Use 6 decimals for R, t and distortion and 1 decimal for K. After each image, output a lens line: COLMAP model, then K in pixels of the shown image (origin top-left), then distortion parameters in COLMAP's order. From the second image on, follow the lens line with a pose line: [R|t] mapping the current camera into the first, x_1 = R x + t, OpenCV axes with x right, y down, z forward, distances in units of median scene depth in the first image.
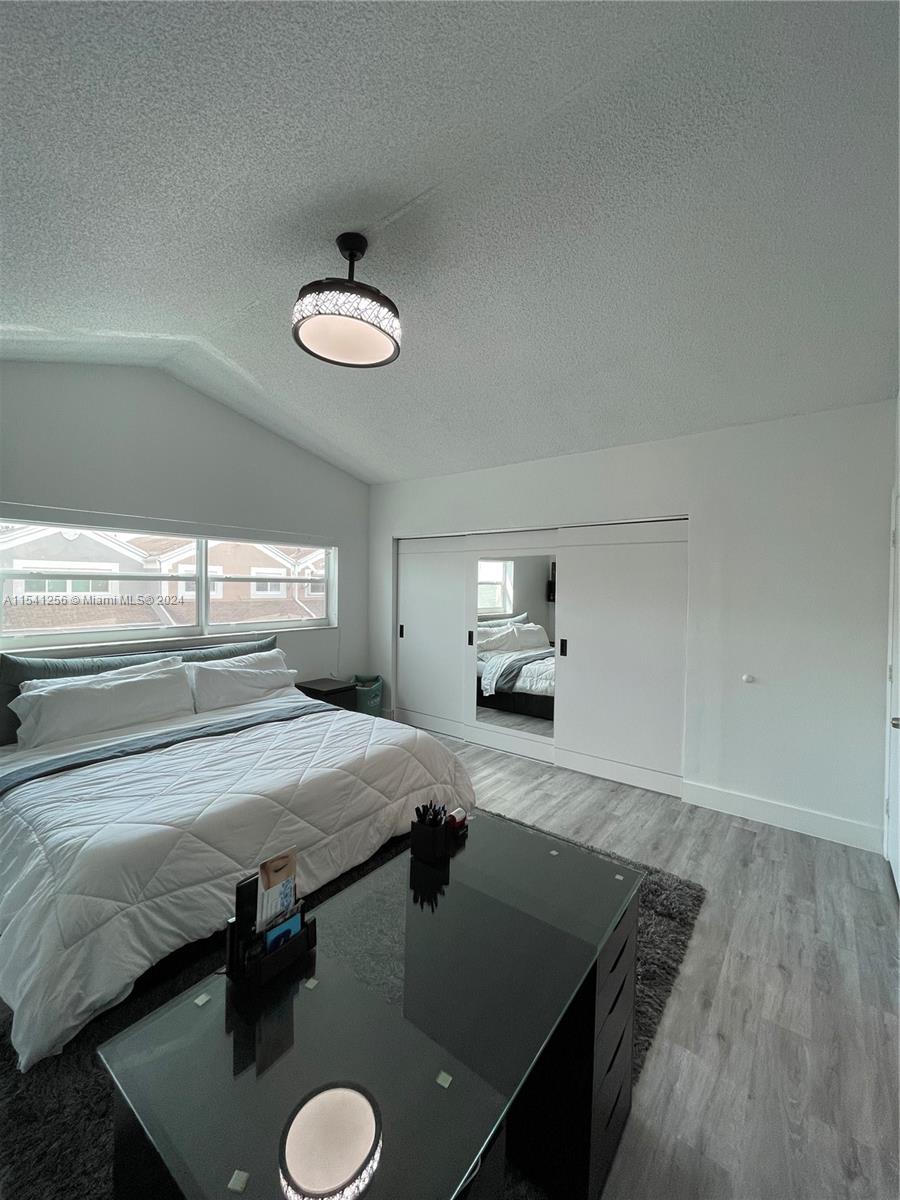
lens RADIAL K [[483.3, 0, 450.0], [0, 483.3, 597.1], [0, 0, 1]] dist [-0.003398, 0.000240]
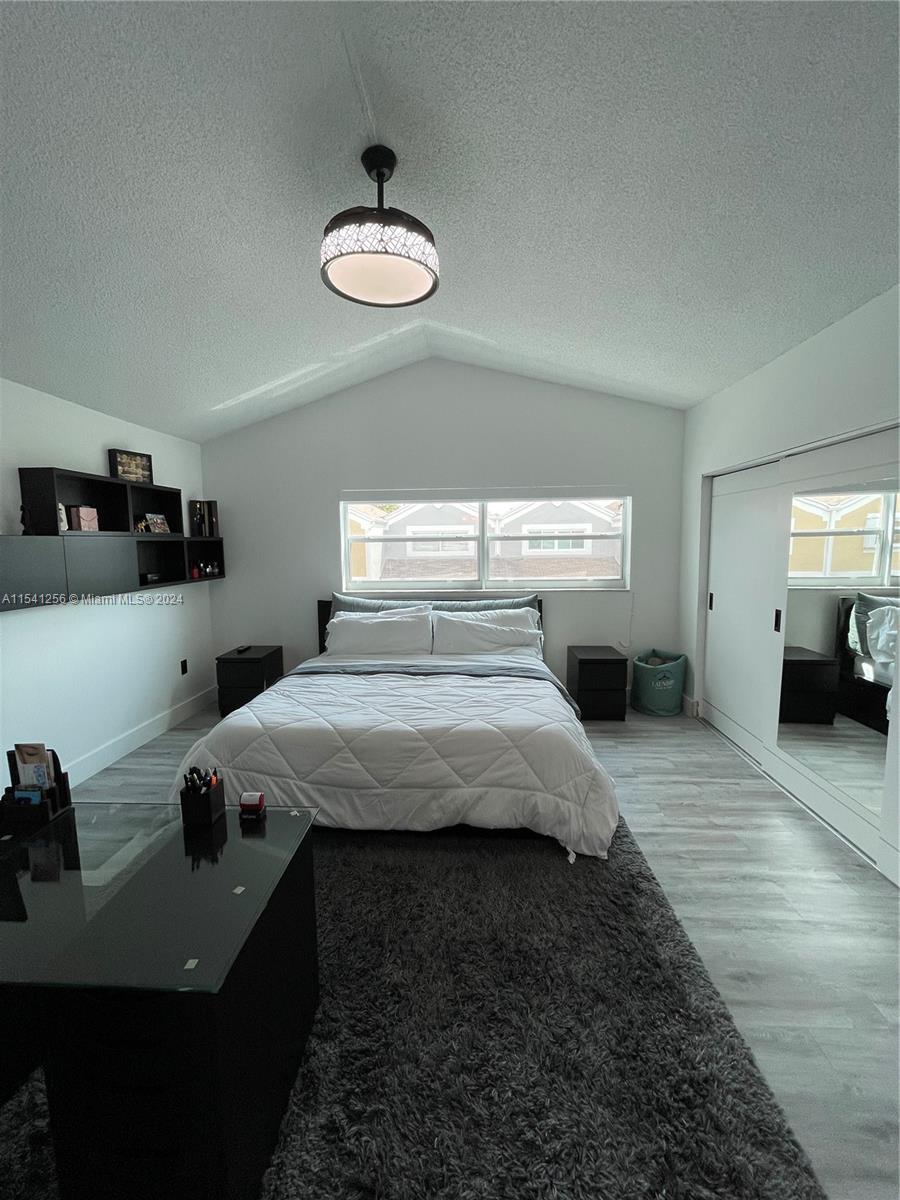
lens RADIAL K [[483.3, 0, 453.3], [0, 483.3, 592.6], [0, 0, 1]] dist [-0.003398, 0.000240]
pose [[0.568908, 0.068604, -0.819534, 0.503890], [-0.001513, 0.996600, 0.082376, -0.006151], [0.822399, -0.045624, 0.567078, 0.429044]]
